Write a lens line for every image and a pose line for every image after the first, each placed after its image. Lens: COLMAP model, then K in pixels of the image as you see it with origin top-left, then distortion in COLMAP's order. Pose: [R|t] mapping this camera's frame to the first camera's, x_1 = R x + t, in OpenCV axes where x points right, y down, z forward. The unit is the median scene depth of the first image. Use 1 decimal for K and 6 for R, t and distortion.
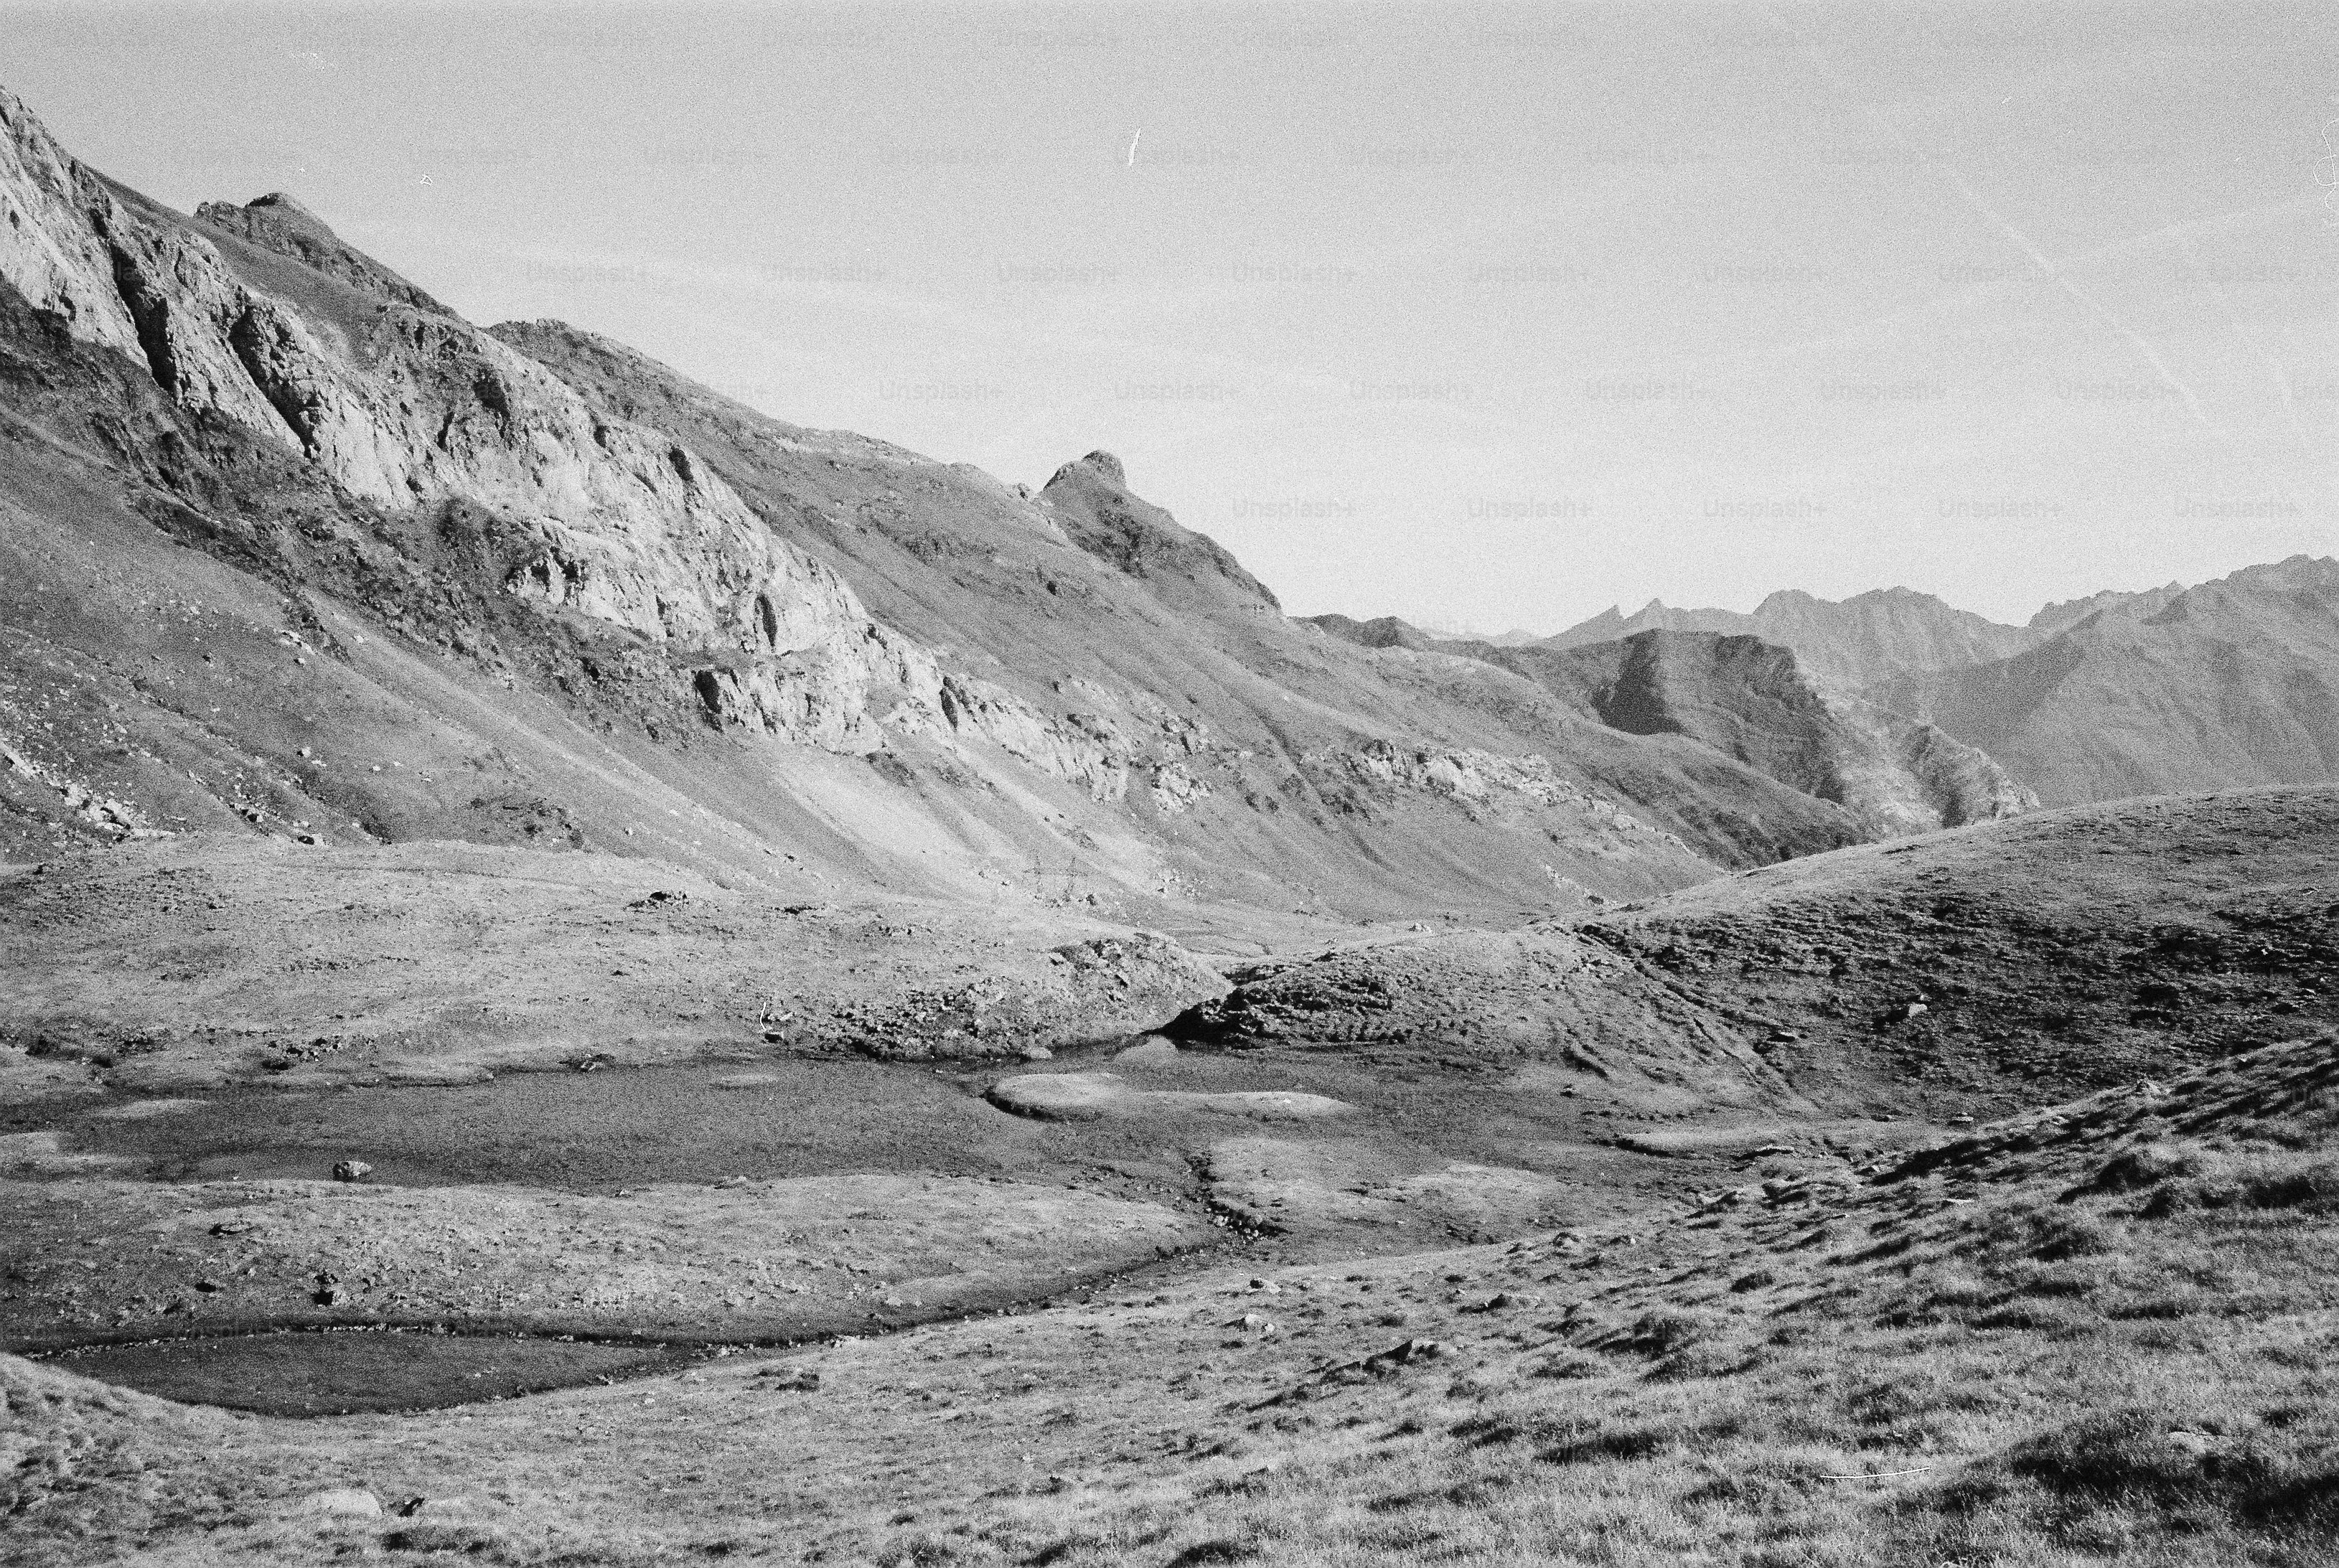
lens RADIAL K [[2350.2, 0, 1273.8], [0, 2350.2, 781.4], [0, 0, 1]] dist [0.126587, -0.334209]
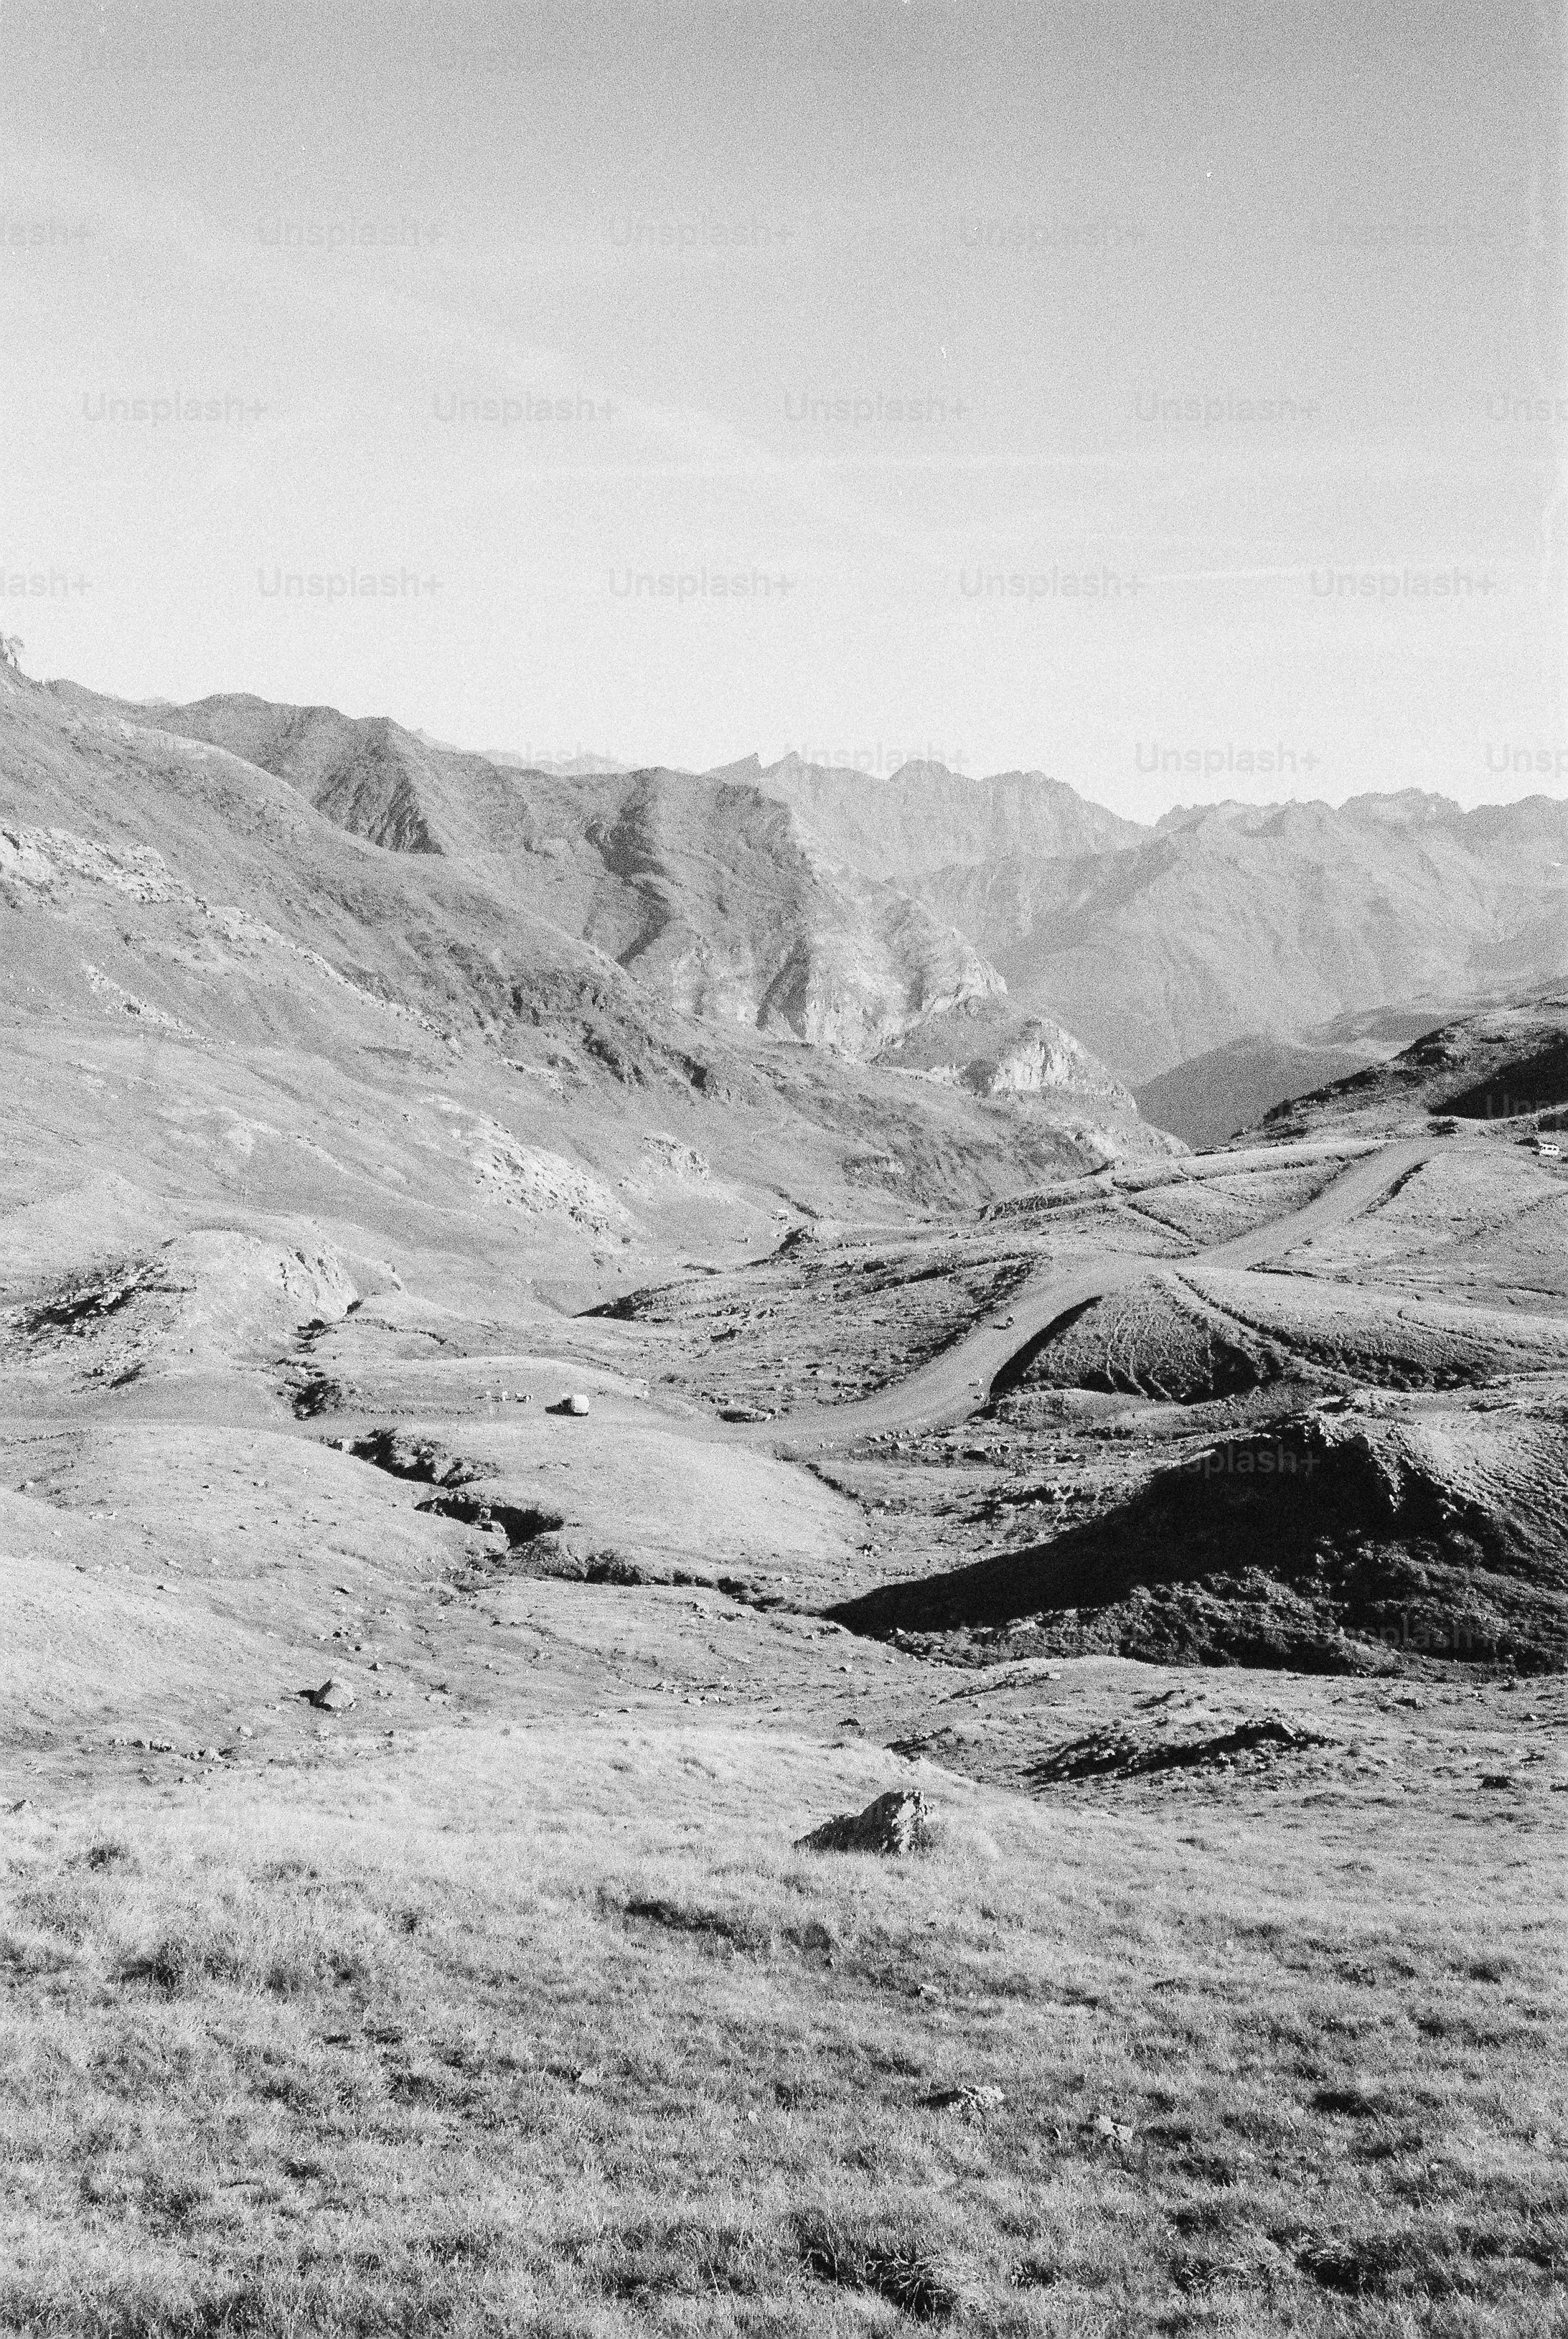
lens RADIAL K [[2350.2, 0, 824.2], [0, 2350.2, 1181.3], [0, 0, 1]] dist [0.126587, -0.334209]
pose [[0.981586, 0.095540, 0.165412, 0.091268], [-0.113223, 0.988424, 0.100987, -0.002244], [-0.153849, -0.117856, 0.981040, 0.021771]]
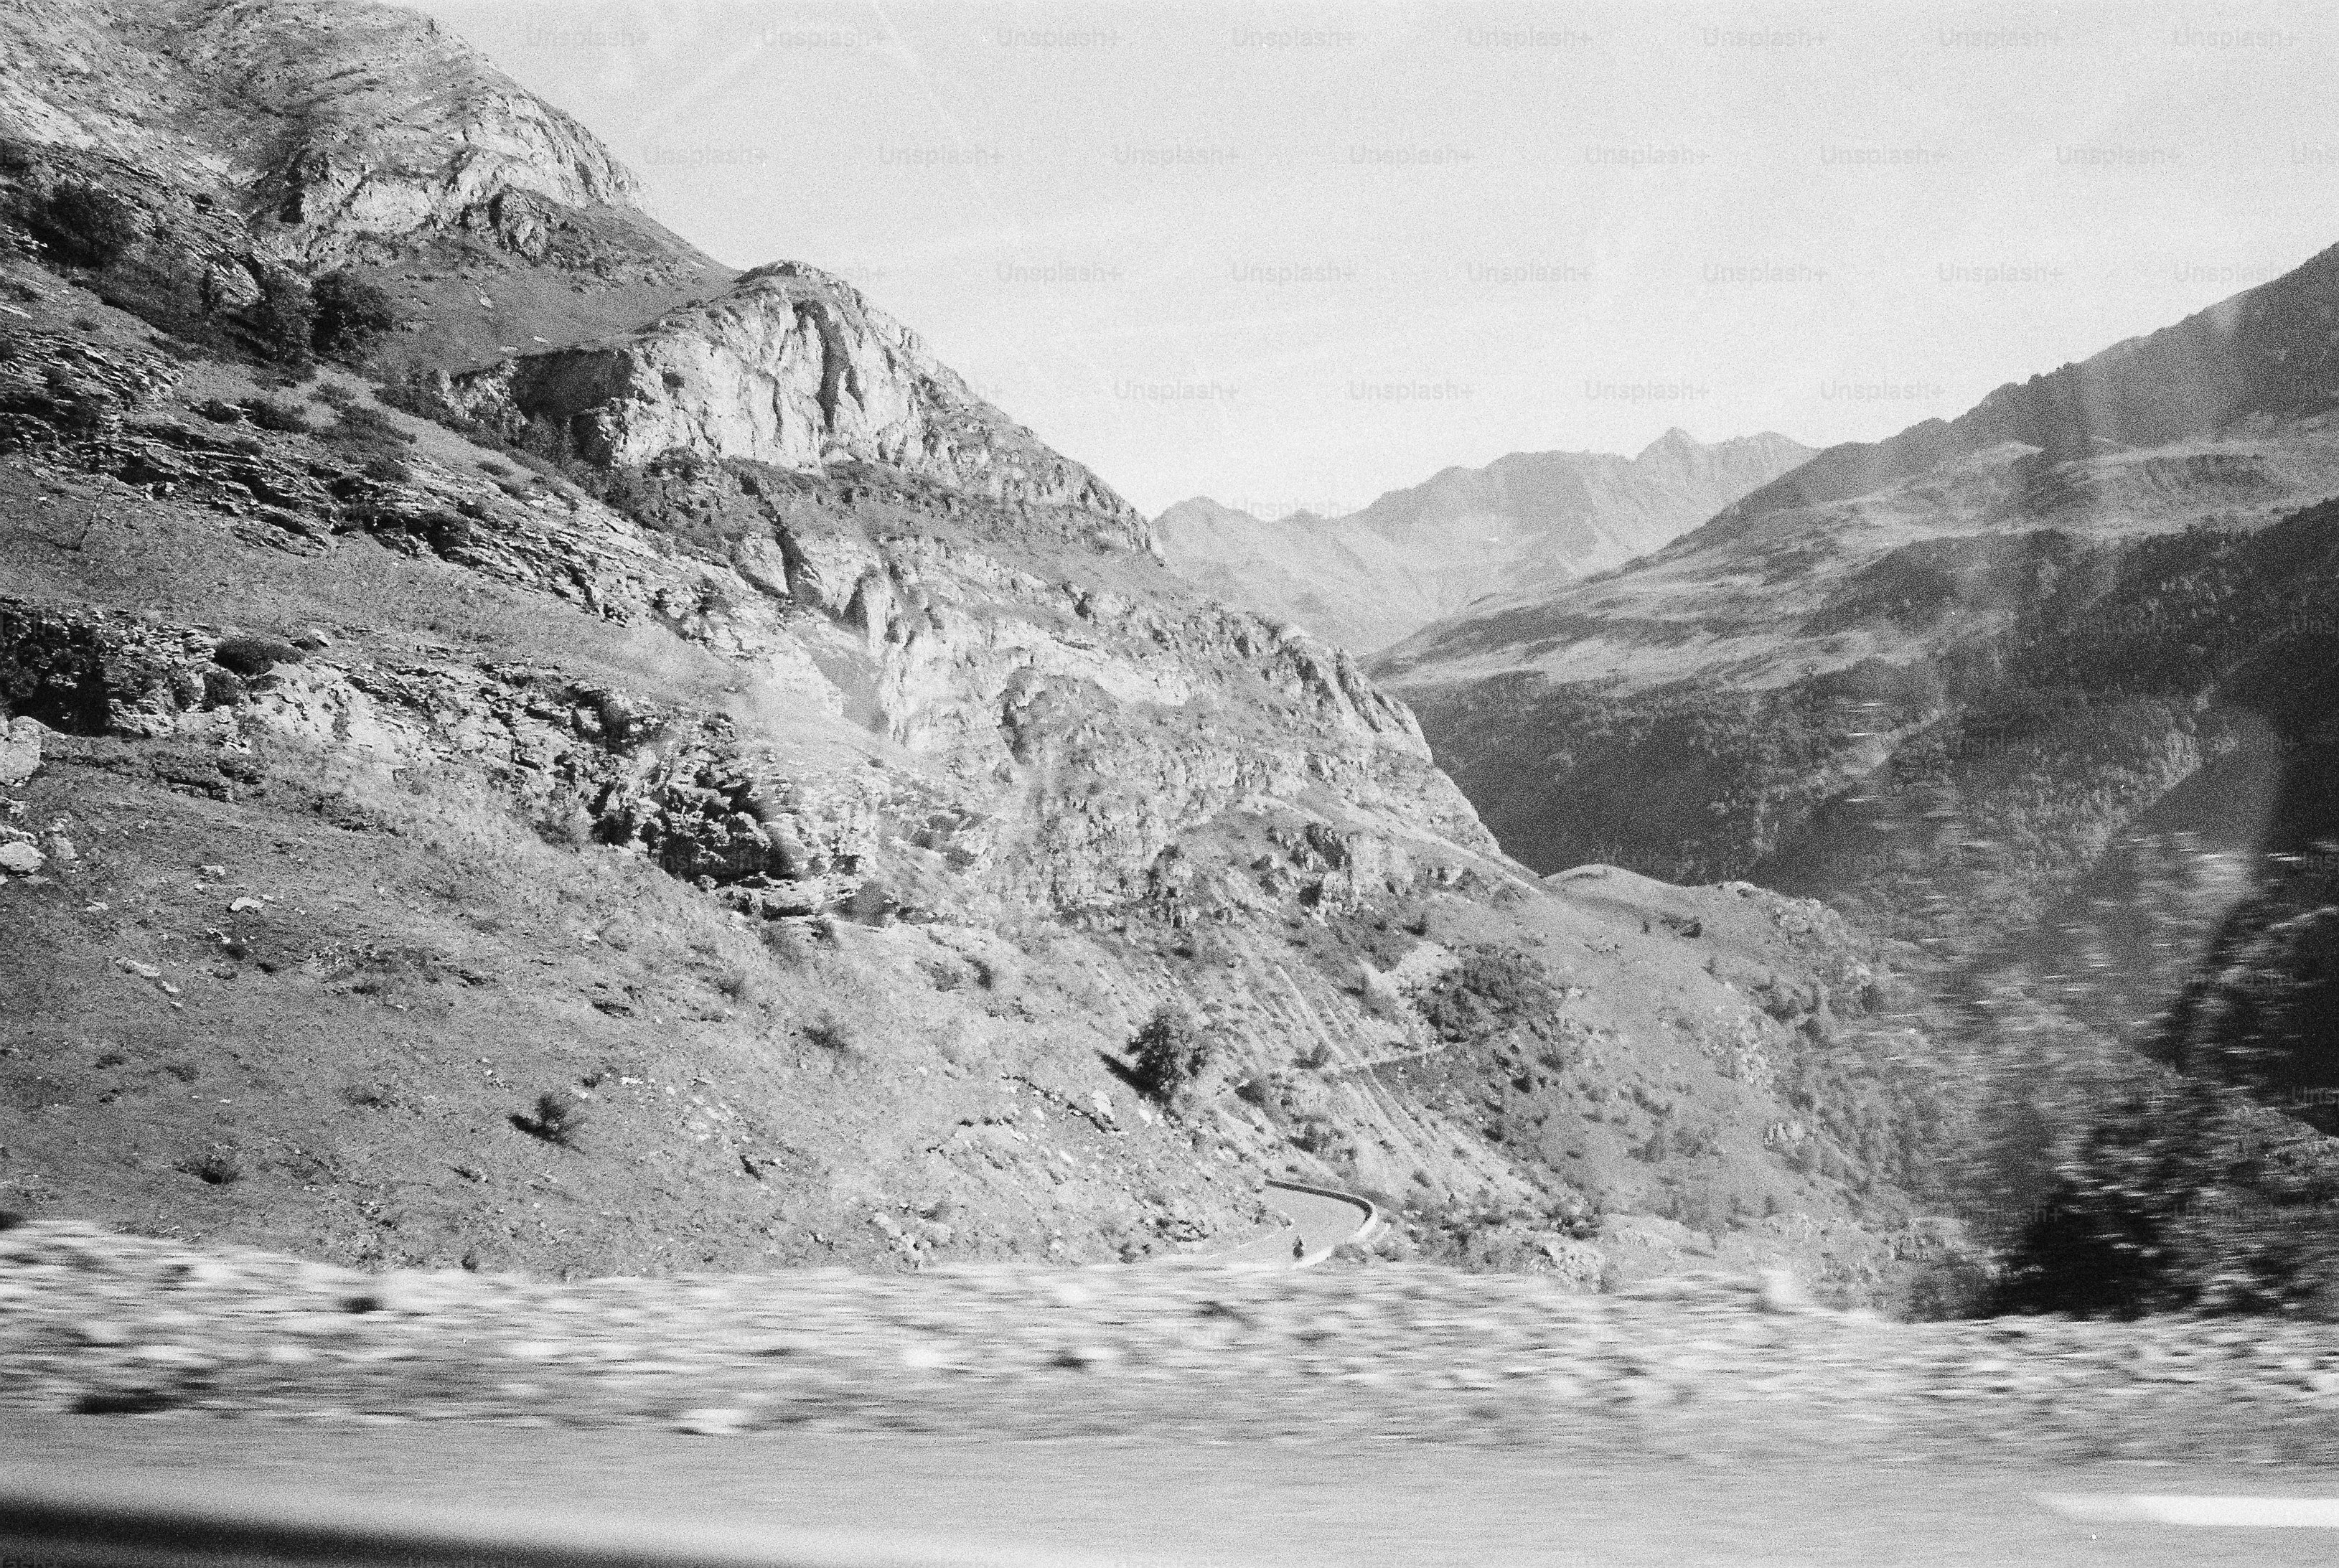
lens RADIAL K [[2350.2, 0, 1273.8], [0, 2350.2, 781.4], [0, 0, 1]] dist [0.126587, -0.334209]
pose [[0.918824, -0.036692, 0.392957, 0.280773], [0.049374, 0.998533, -0.022211, 0.091809], [-0.391566, 0.039809, 0.919288, 0.719971]]
